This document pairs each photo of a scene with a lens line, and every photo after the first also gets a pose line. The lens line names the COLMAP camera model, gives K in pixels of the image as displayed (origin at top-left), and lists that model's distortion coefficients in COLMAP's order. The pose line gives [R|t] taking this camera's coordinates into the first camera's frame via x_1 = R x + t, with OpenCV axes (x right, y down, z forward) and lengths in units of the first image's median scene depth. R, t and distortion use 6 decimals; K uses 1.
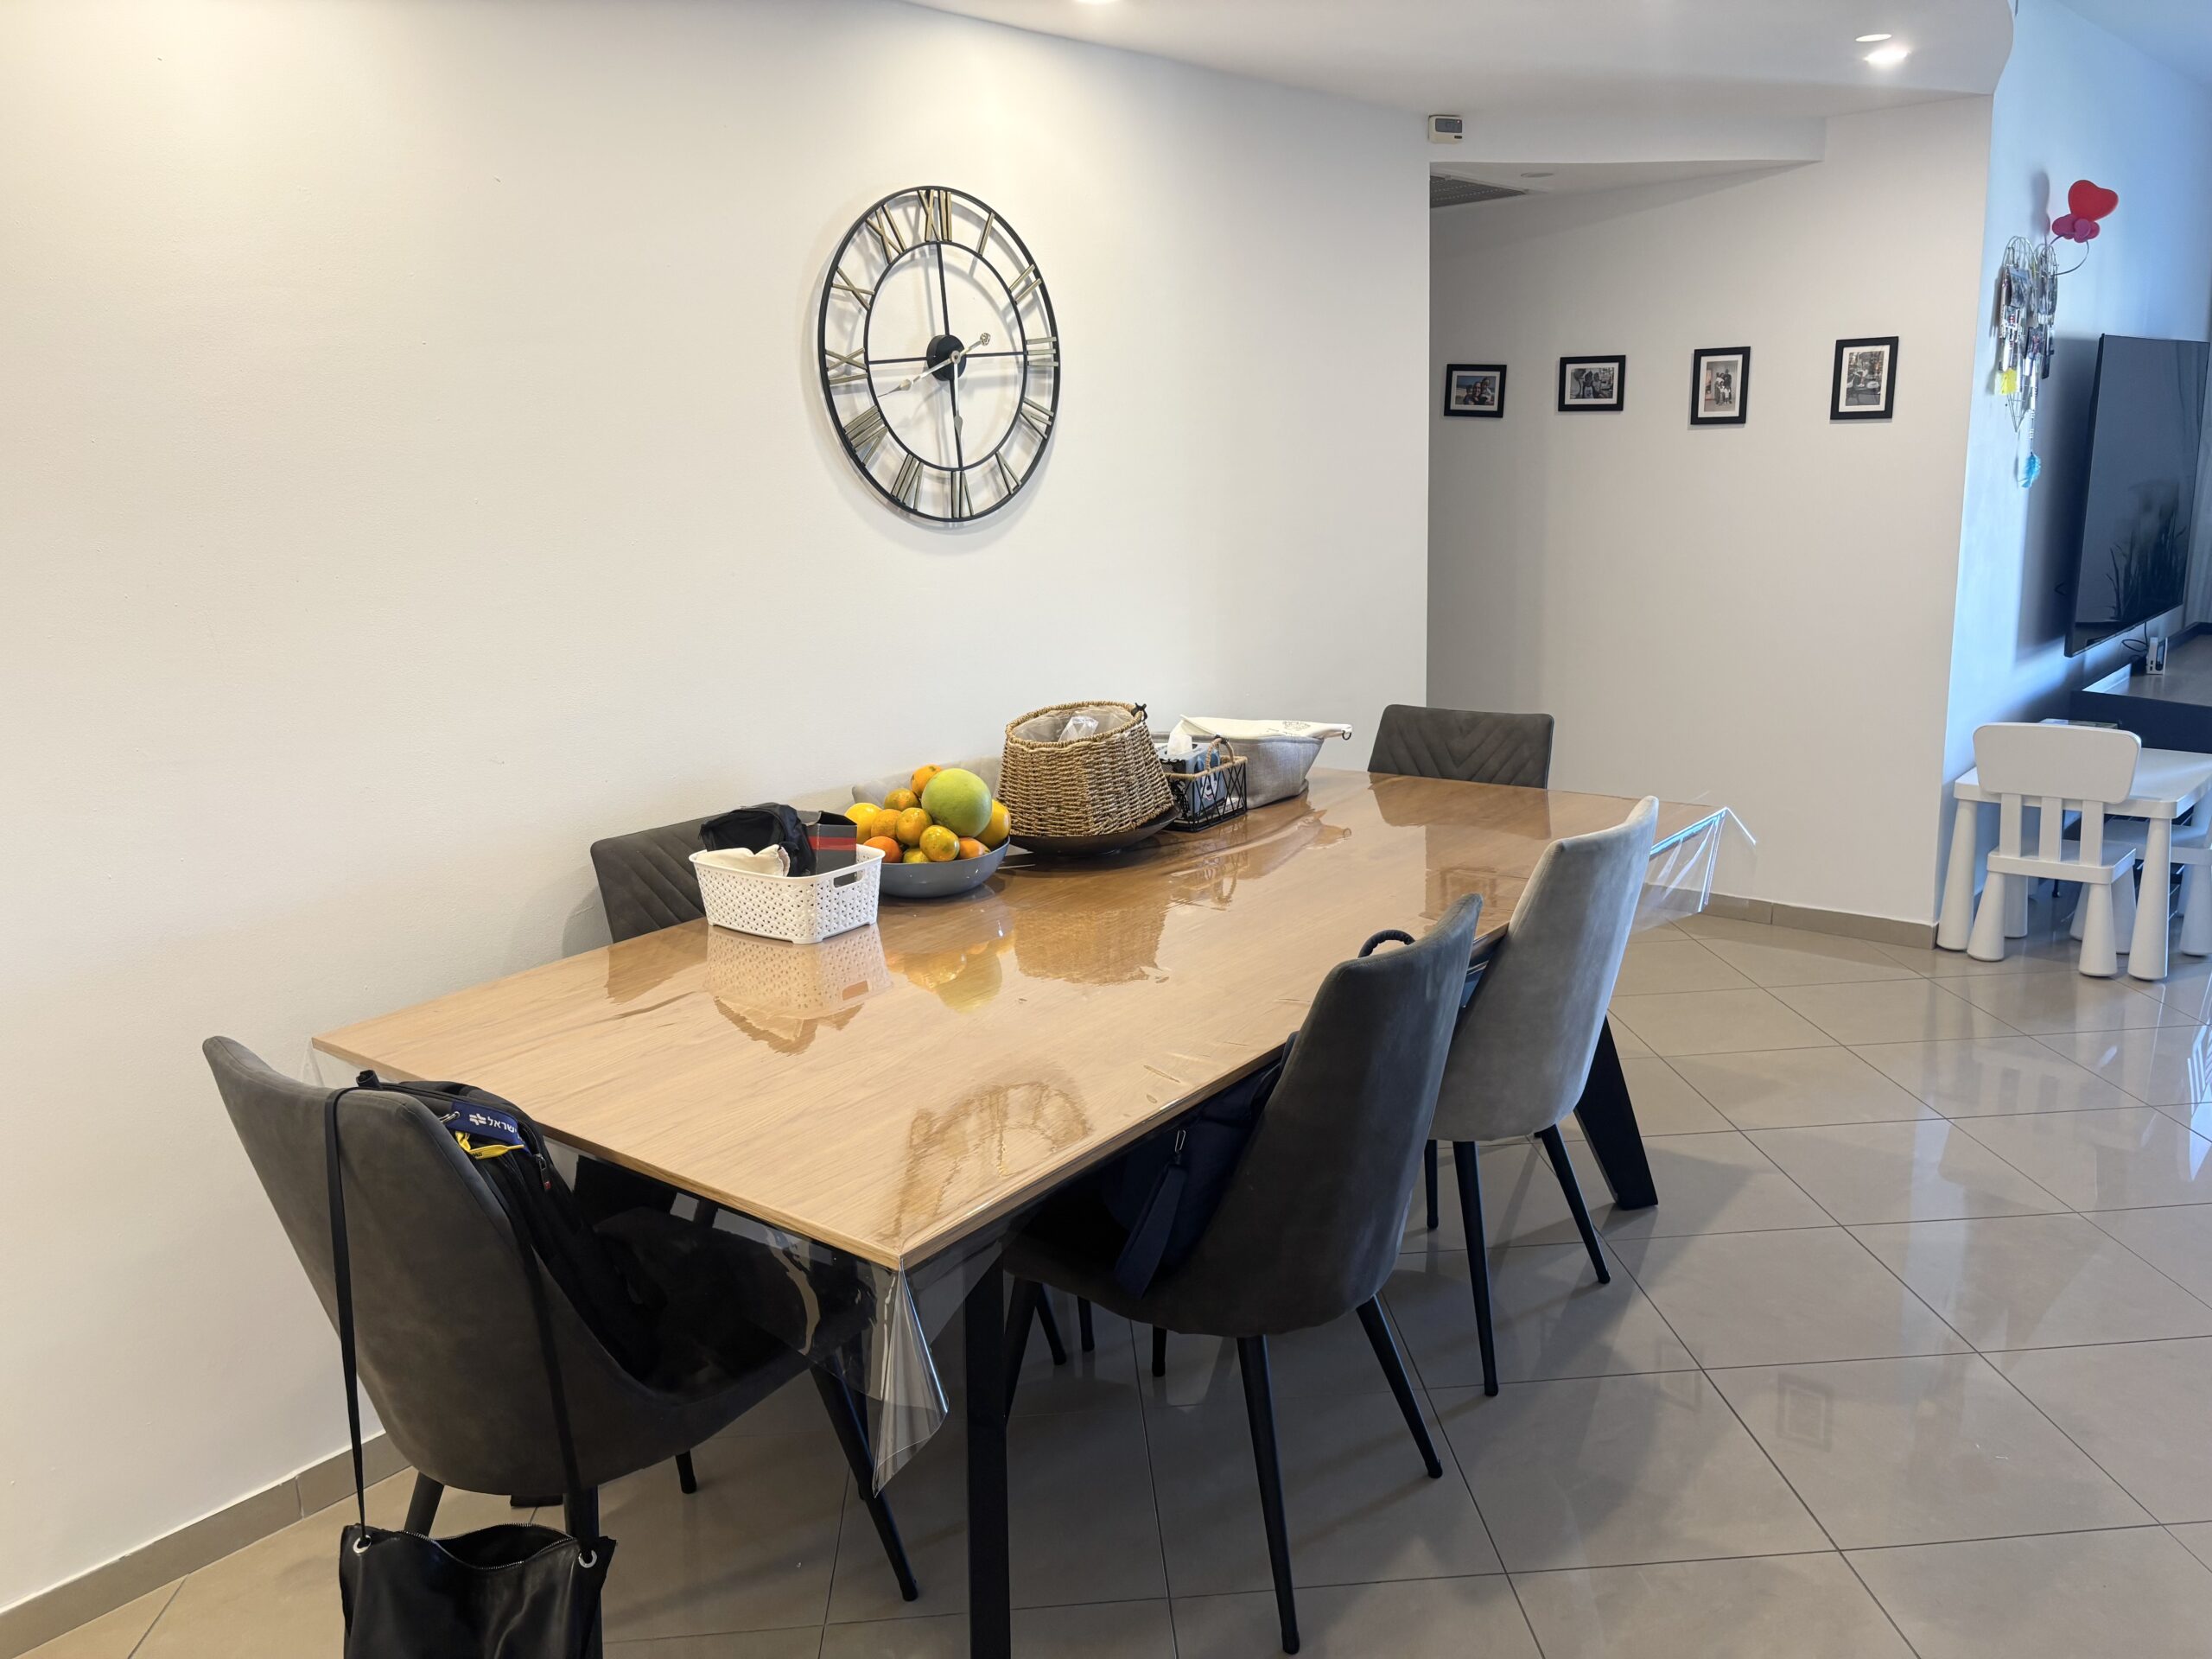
lens RADIAL K [[1685.8, 0, 1106.0], [0, 1685.8, 829.5], [0, 0, 1]] dist [0.049092, -0.070140]
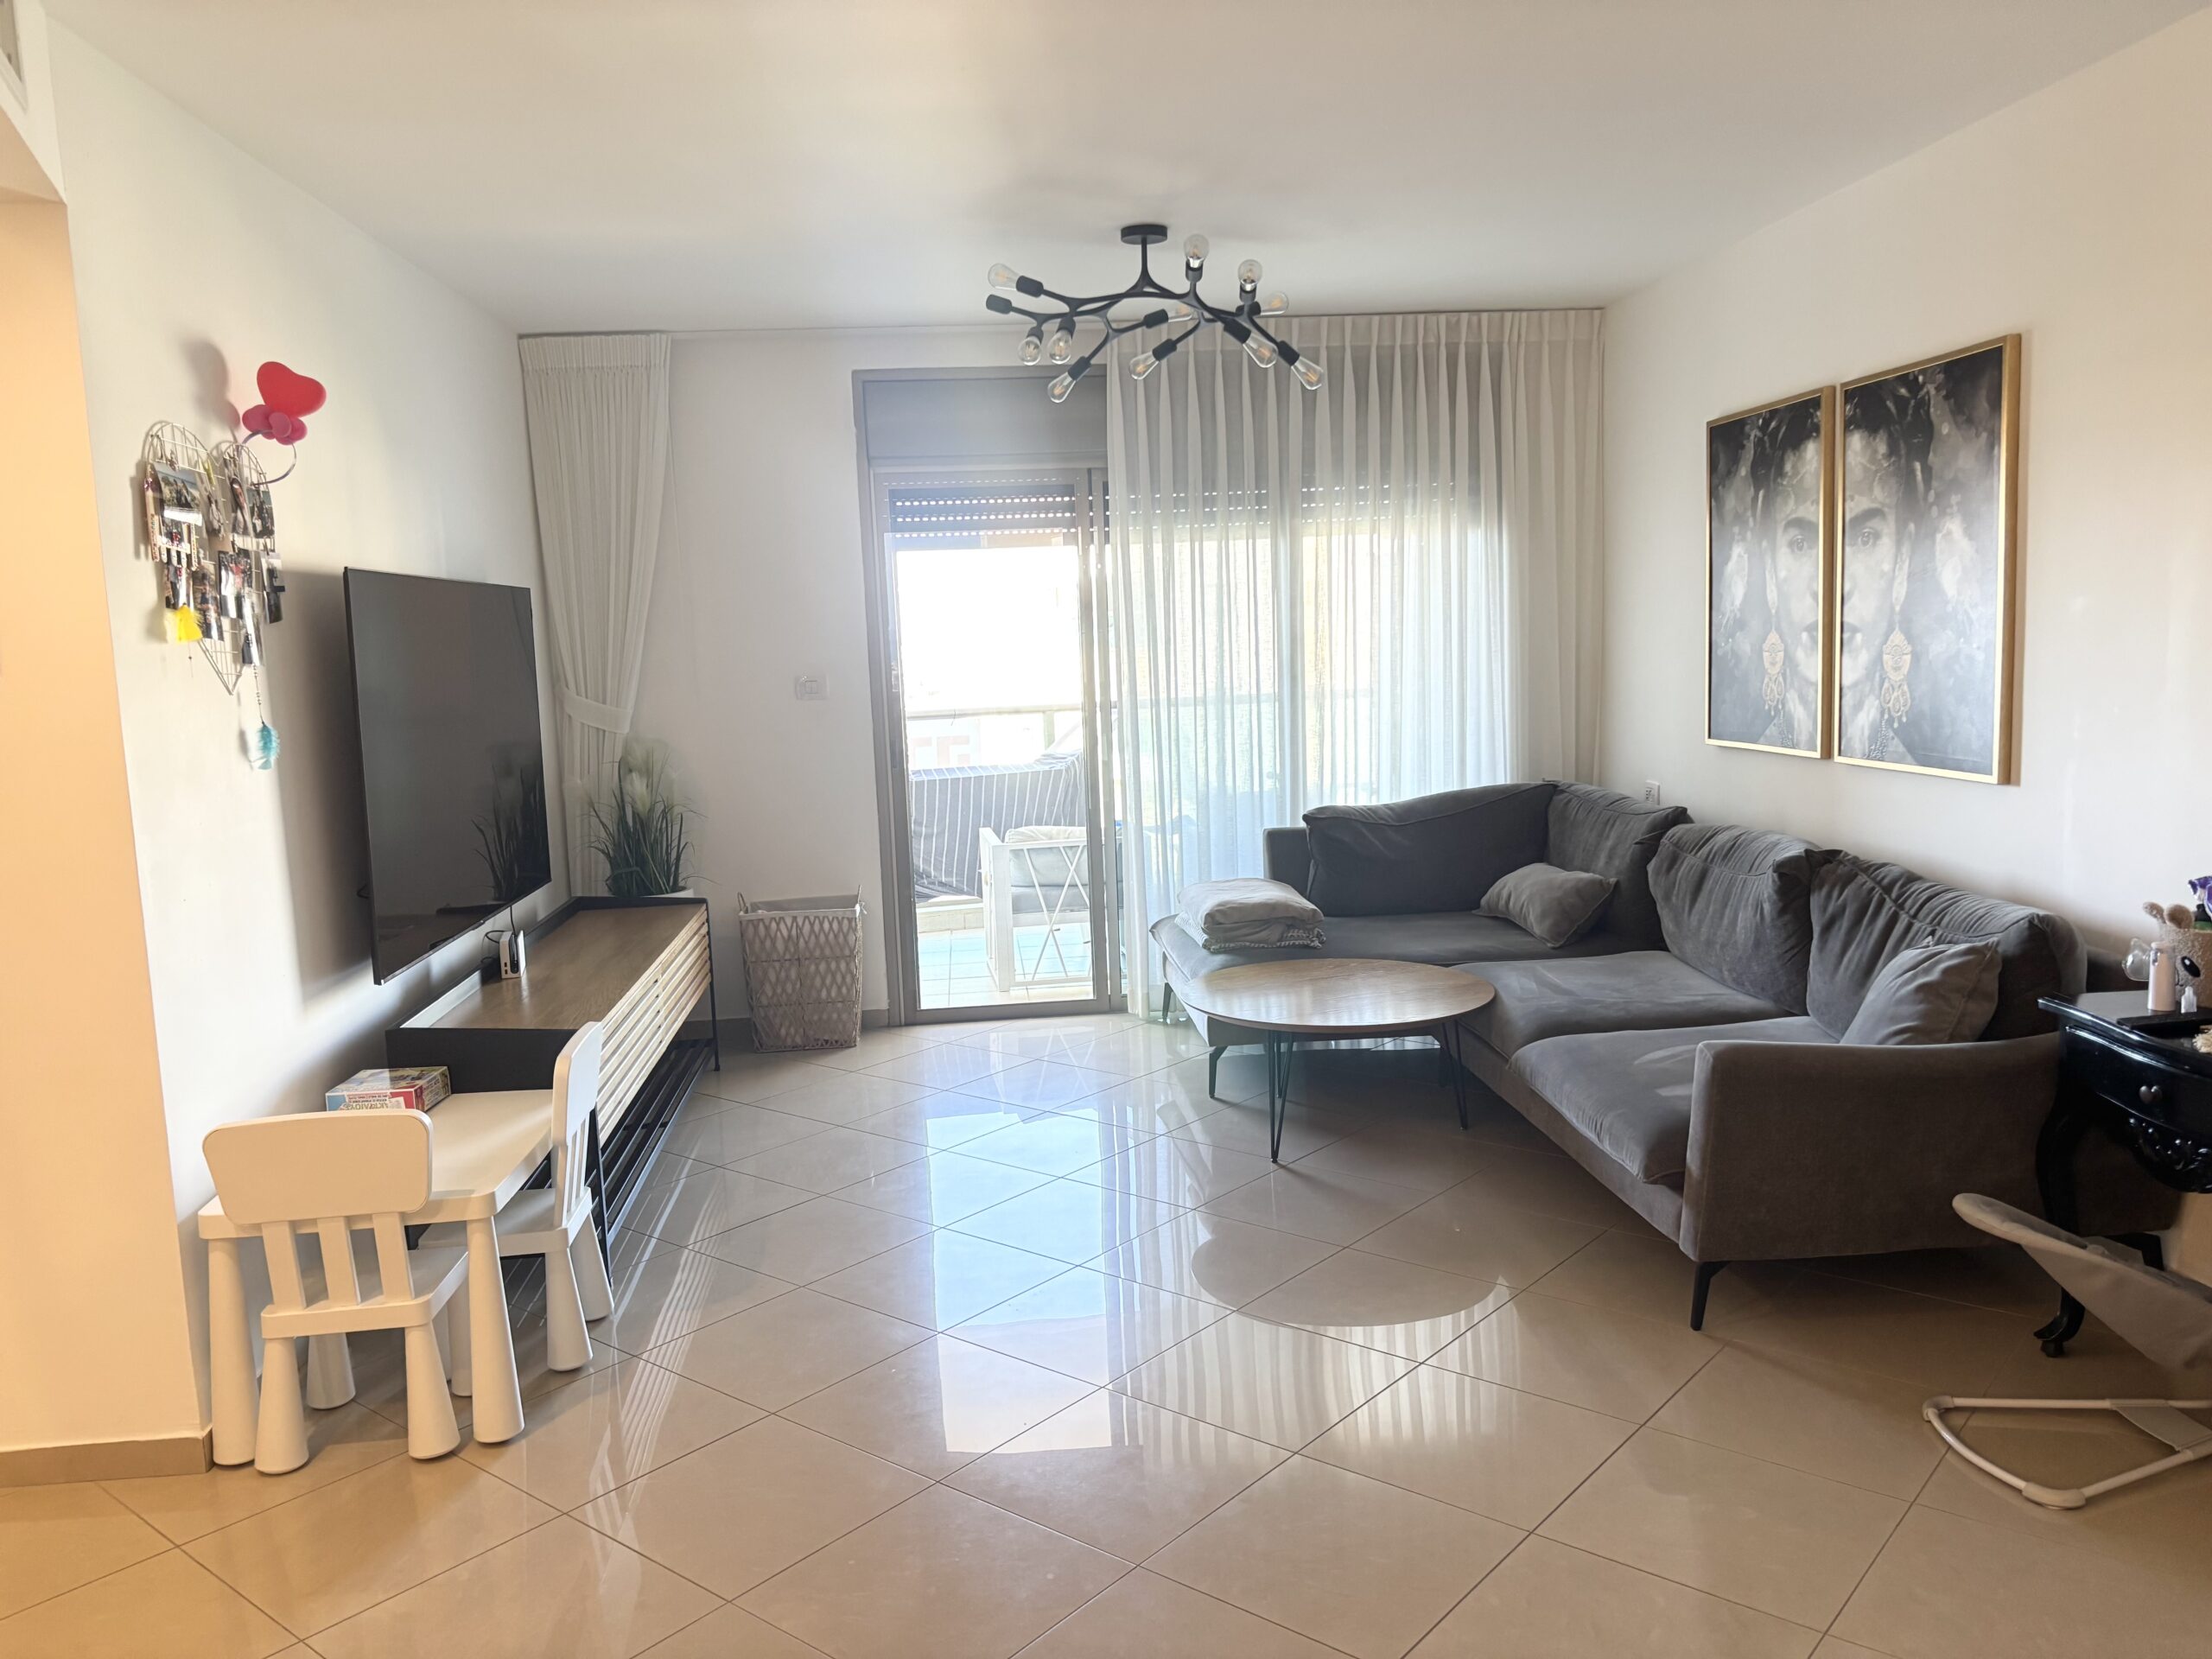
lens RADIAL K [[1685.8, 0, 1106.0], [0, 1685.8, 829.5], [0, 0, 1]] dist [0.049092, -0.070140]
pose [[0.684591, -0.074129, 0.725148, 0.269140], [0.177325, 0.981867, -0.067035, -0.066777], [-0.707029, 0.174478, 0.685322, 0.267264]]
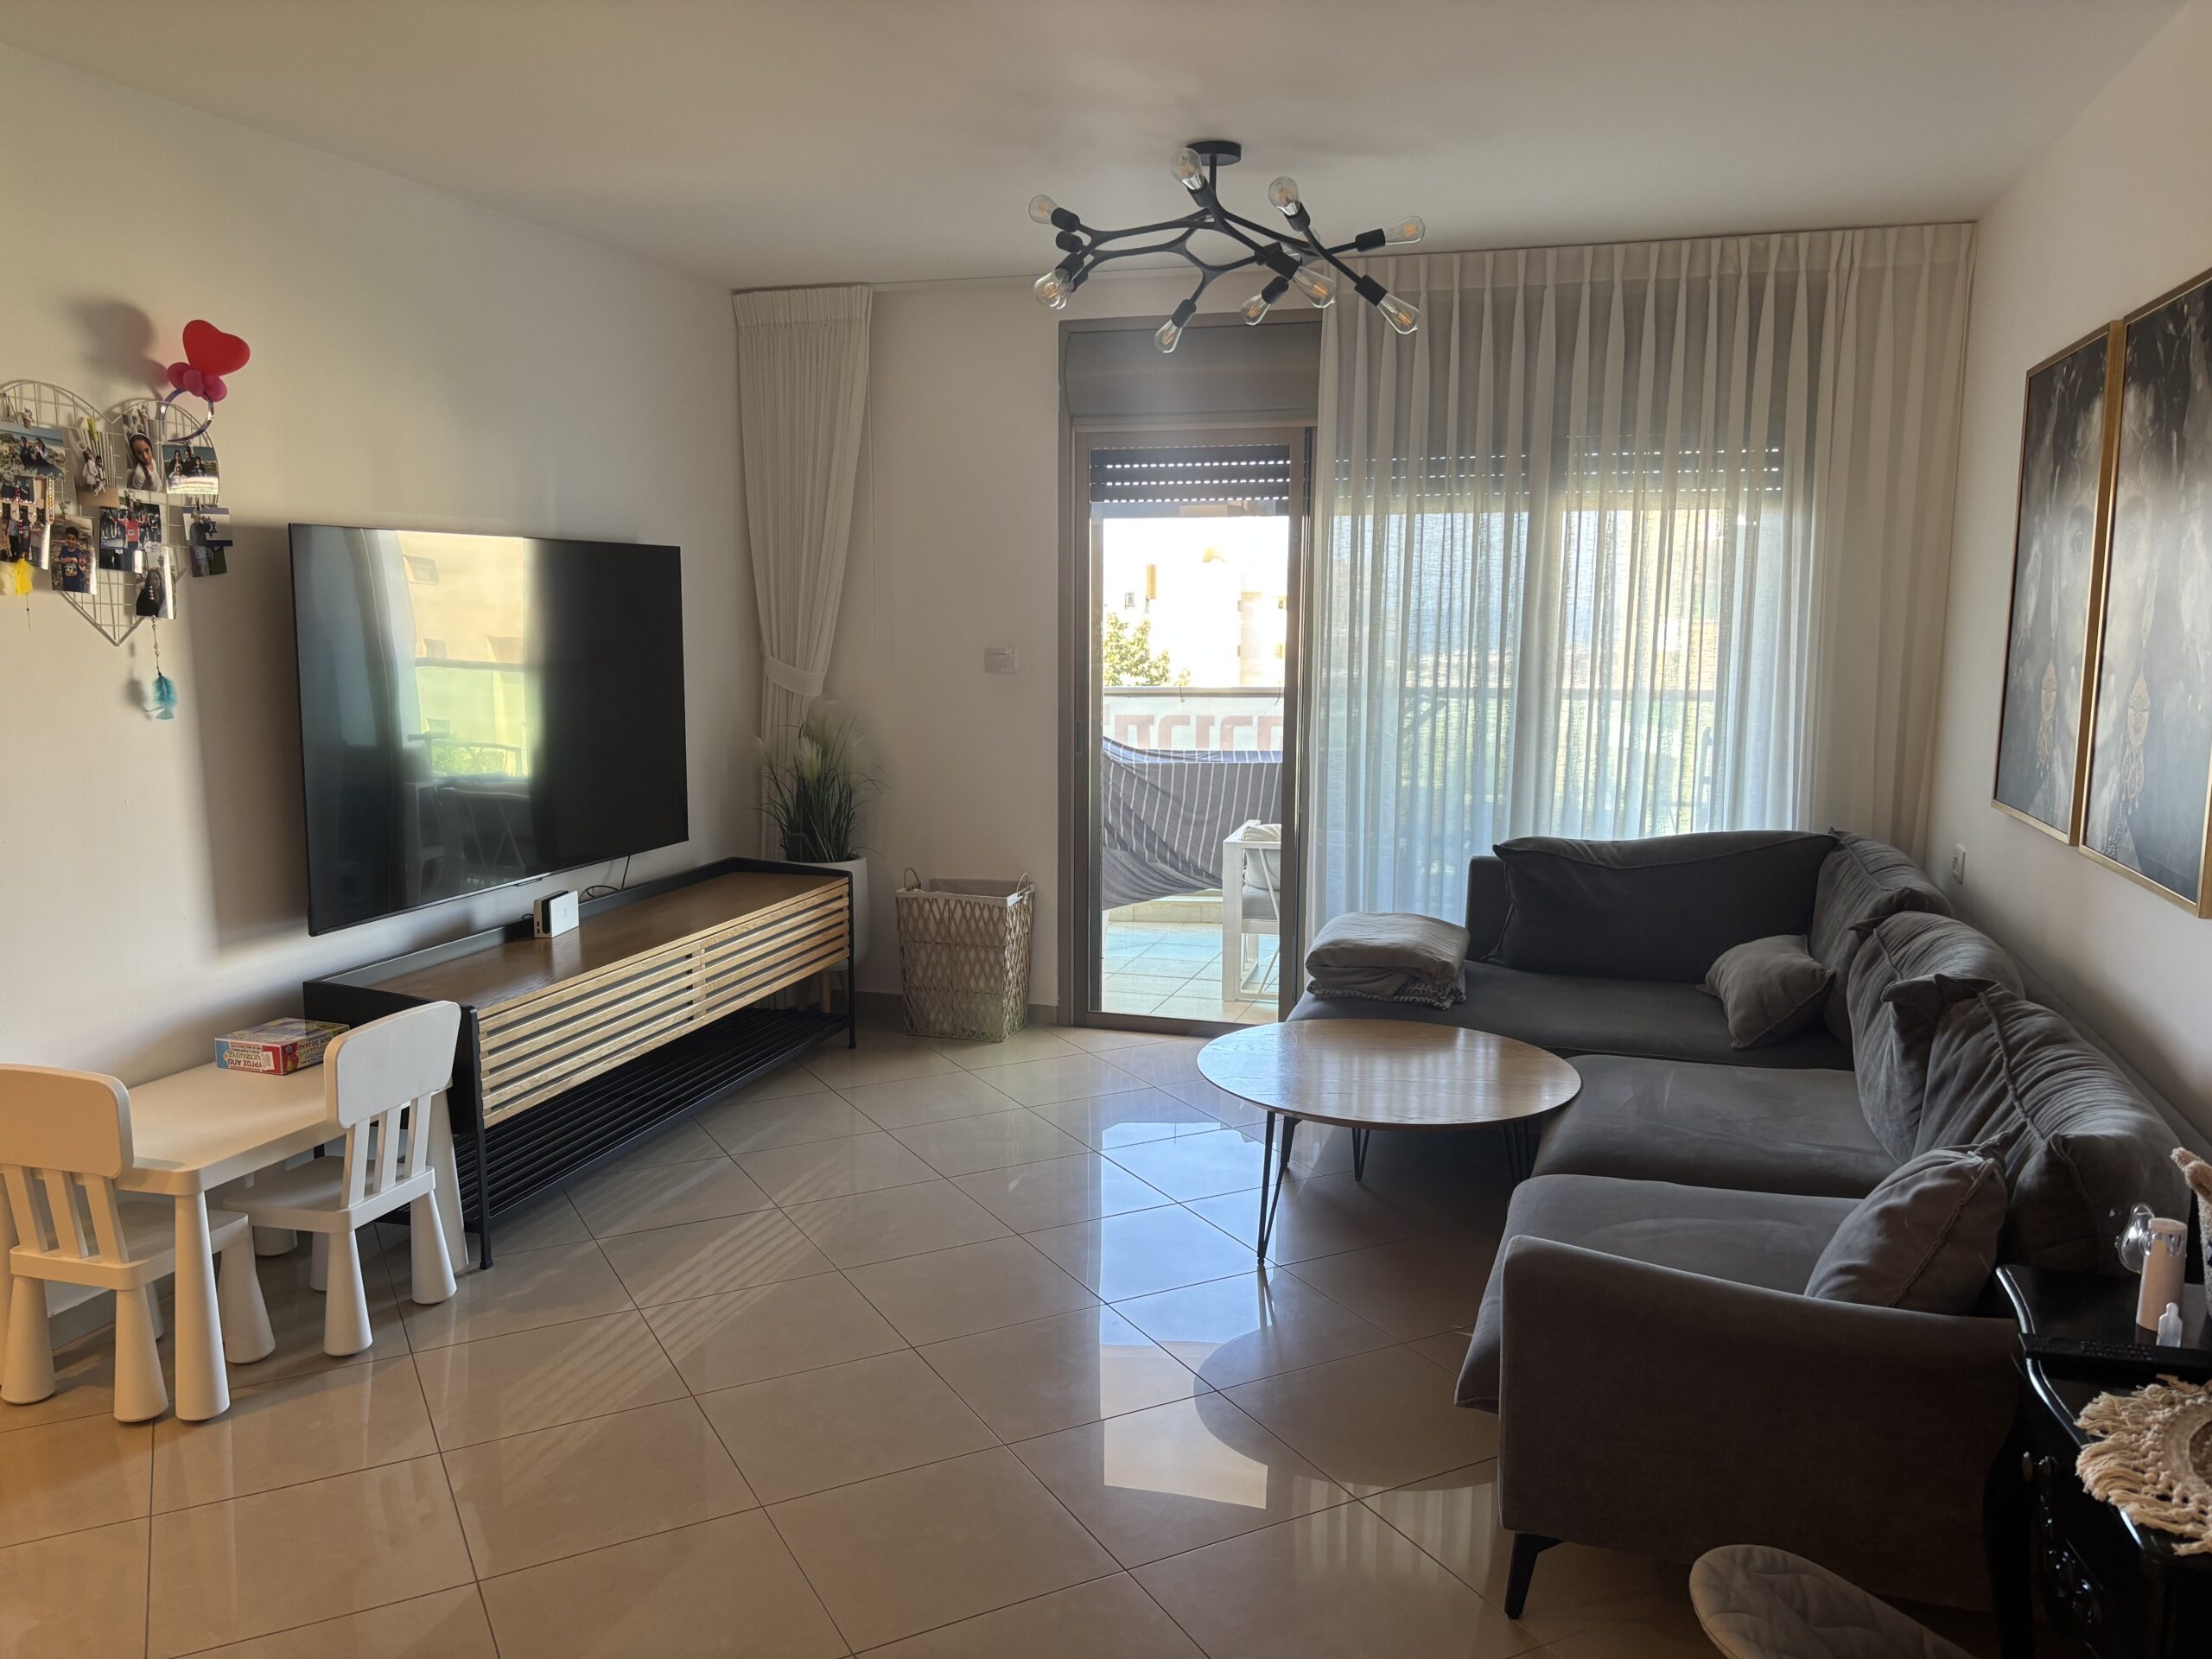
lens RADIAL K [[1685.8, 0, 1106.0], [0, 1685.8, 829.5], [0, 0, 1]] dist [0.049092, -0.070140]
pose [[0.905579, -0.015772, 0.423885, 0.614534], [0.057581, 0.994629, -0.086008, -0.068243], [-0.420252, 0.102295, 0.901623, 0.170589]]
